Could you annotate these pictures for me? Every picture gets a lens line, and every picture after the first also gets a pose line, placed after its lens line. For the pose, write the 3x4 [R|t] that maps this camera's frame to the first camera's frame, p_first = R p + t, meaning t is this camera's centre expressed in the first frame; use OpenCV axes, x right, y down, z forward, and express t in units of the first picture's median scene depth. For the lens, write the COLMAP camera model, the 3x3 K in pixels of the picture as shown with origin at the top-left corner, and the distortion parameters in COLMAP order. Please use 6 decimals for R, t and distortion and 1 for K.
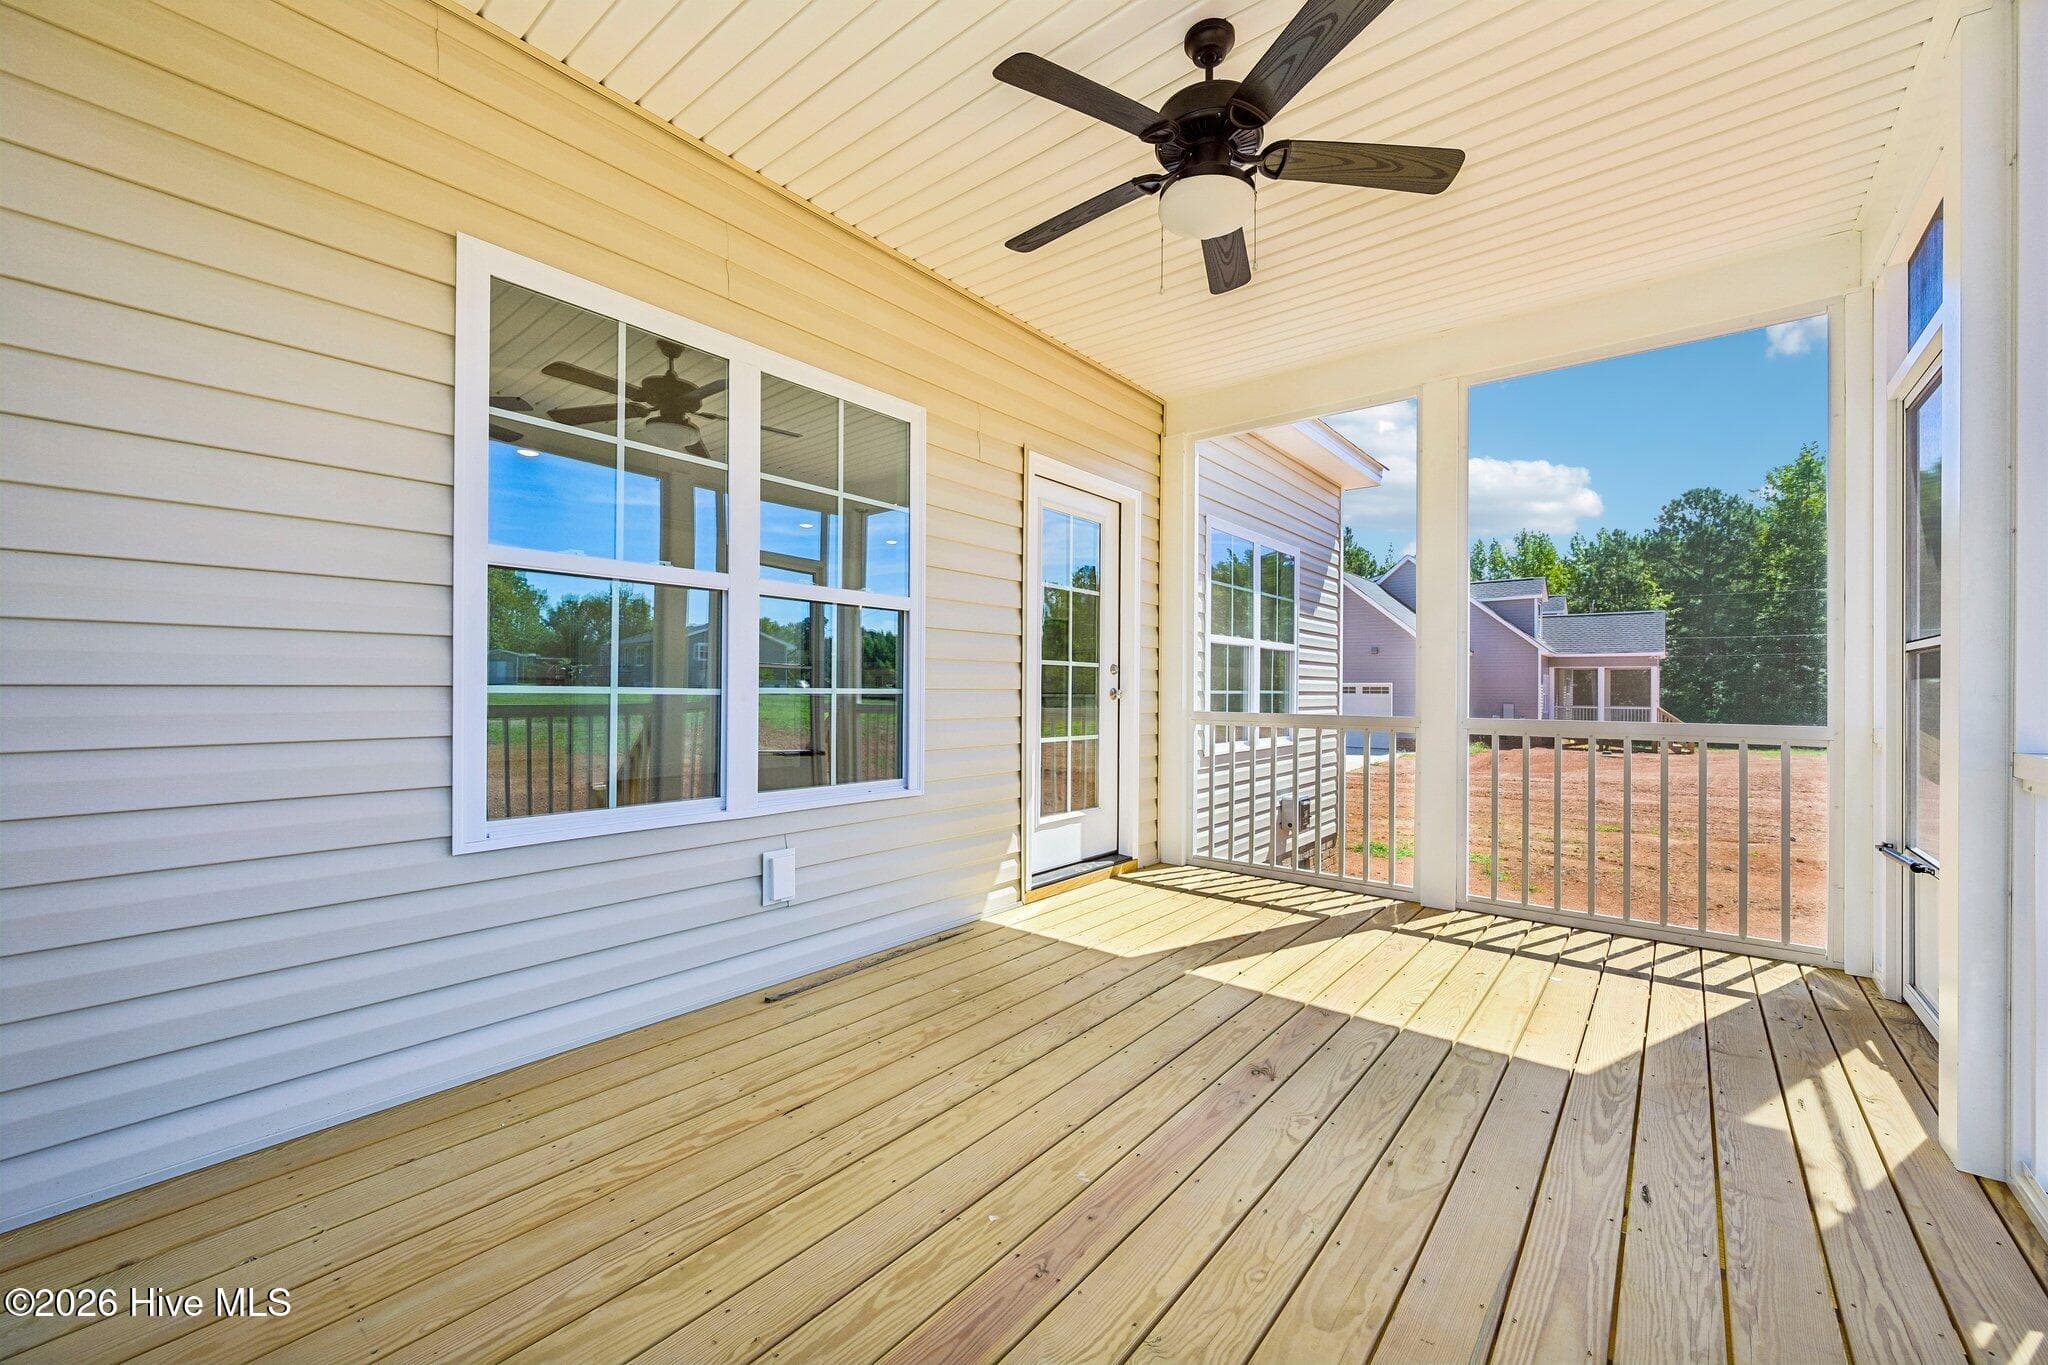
lens RADIAL K [[805.4, 0, 1024.0], [0, 805.4, 682.5], [0, 0, 1]] dist [0.001270, 0.000087]
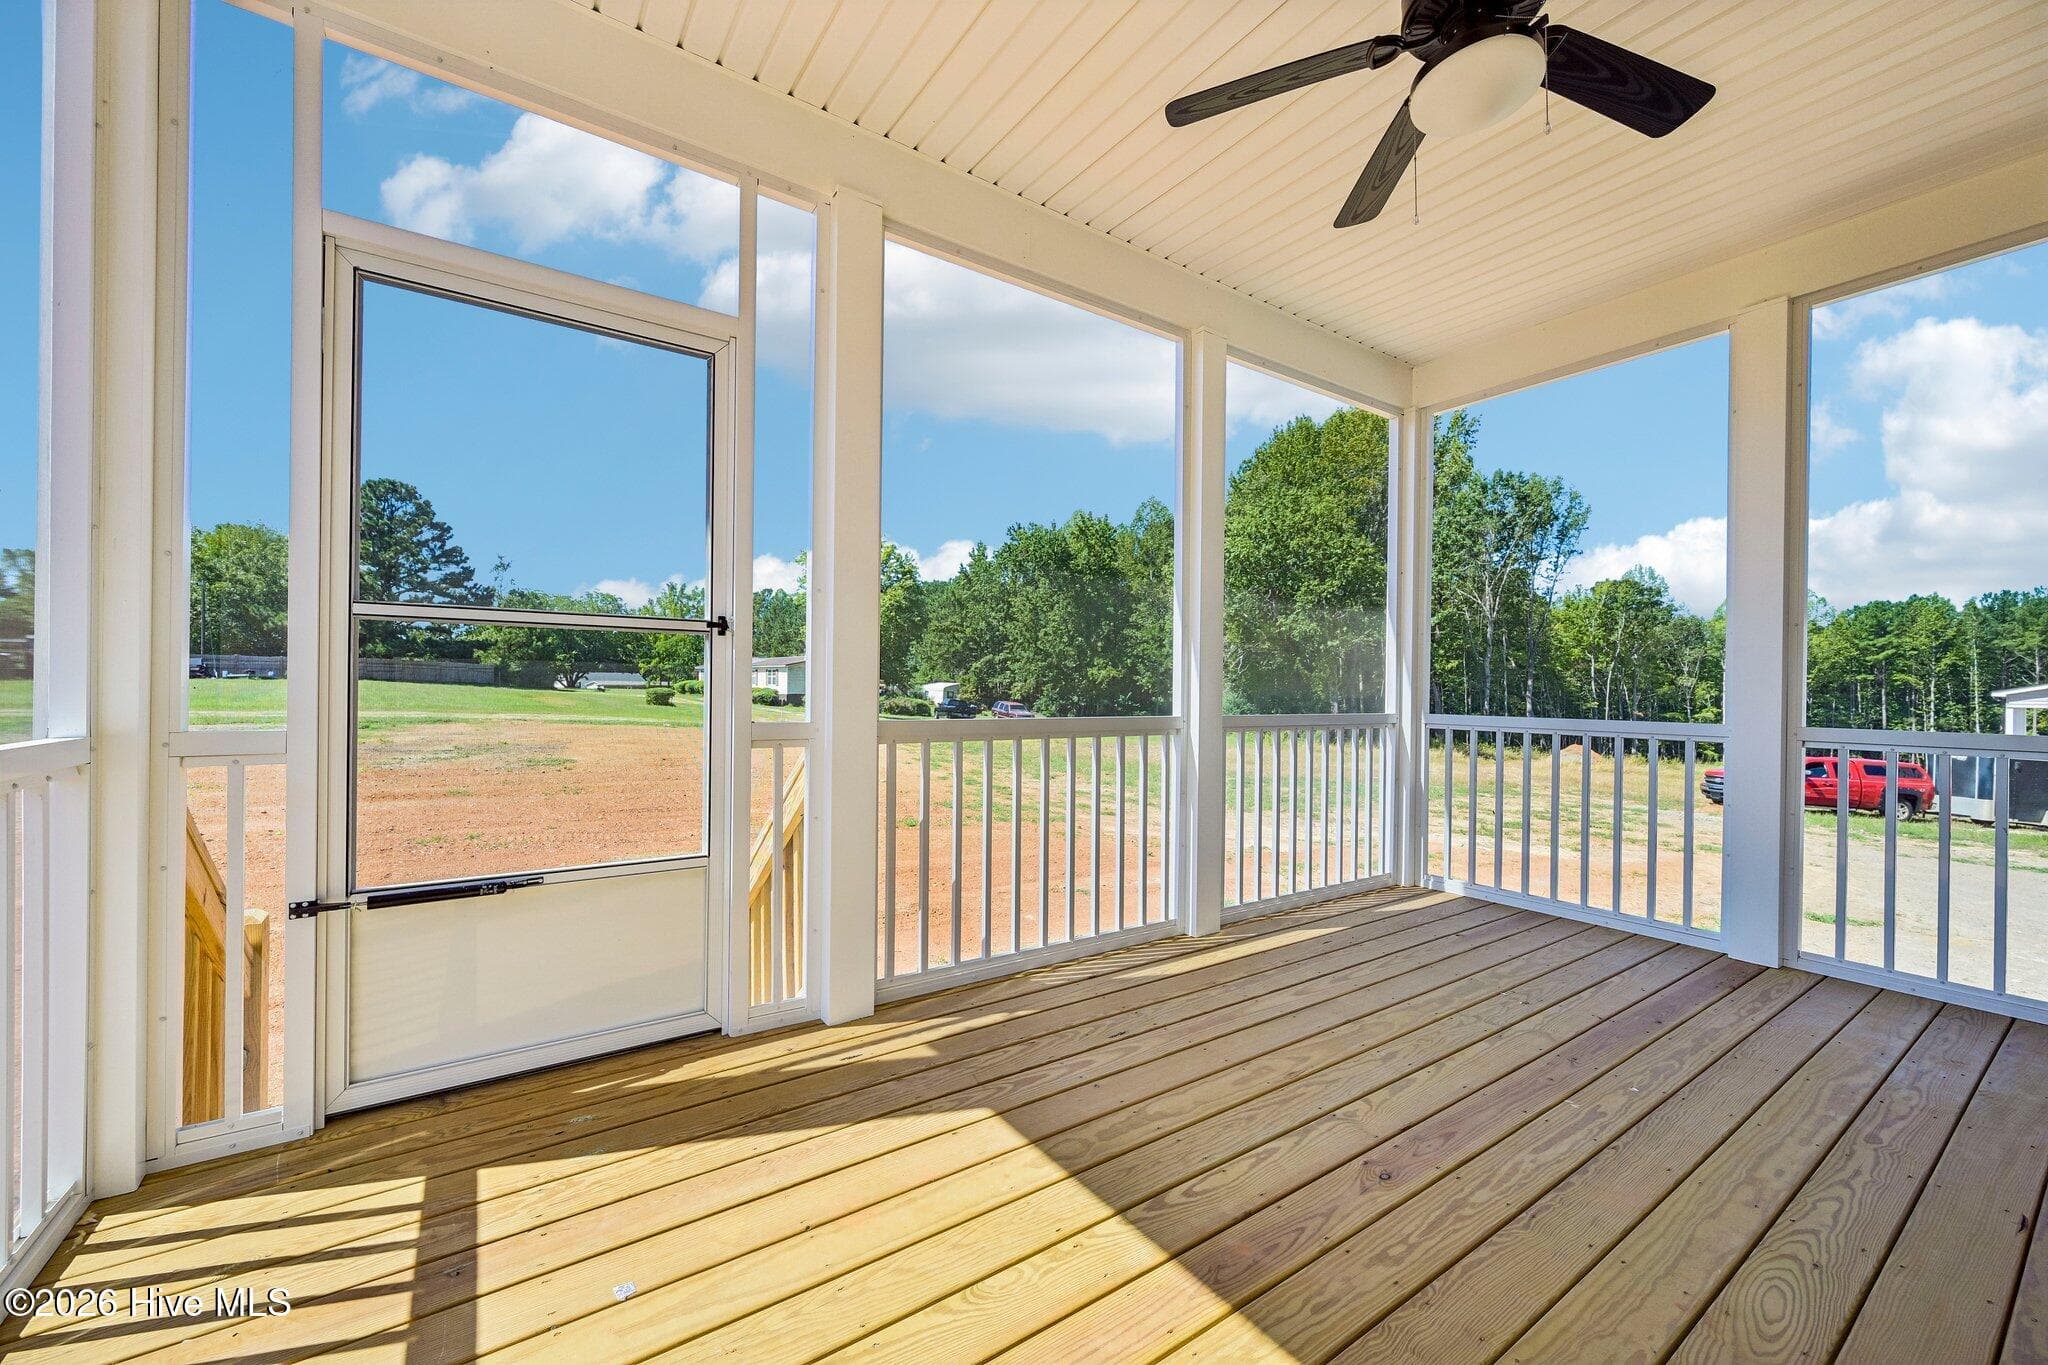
lens RADIAL K [[805.4, 0, 1024.0], [0, 805.4, 682.5], [0, 0, 1]] dist [0.001270, 0.000087]
pose [[-0.960551, -0.021931, 0.277238, 0.418511], [-0.023249, 0.999729, -0.001468, 0.010381], [-0.277130, -0.007855, -0.960800, 1.858114]]
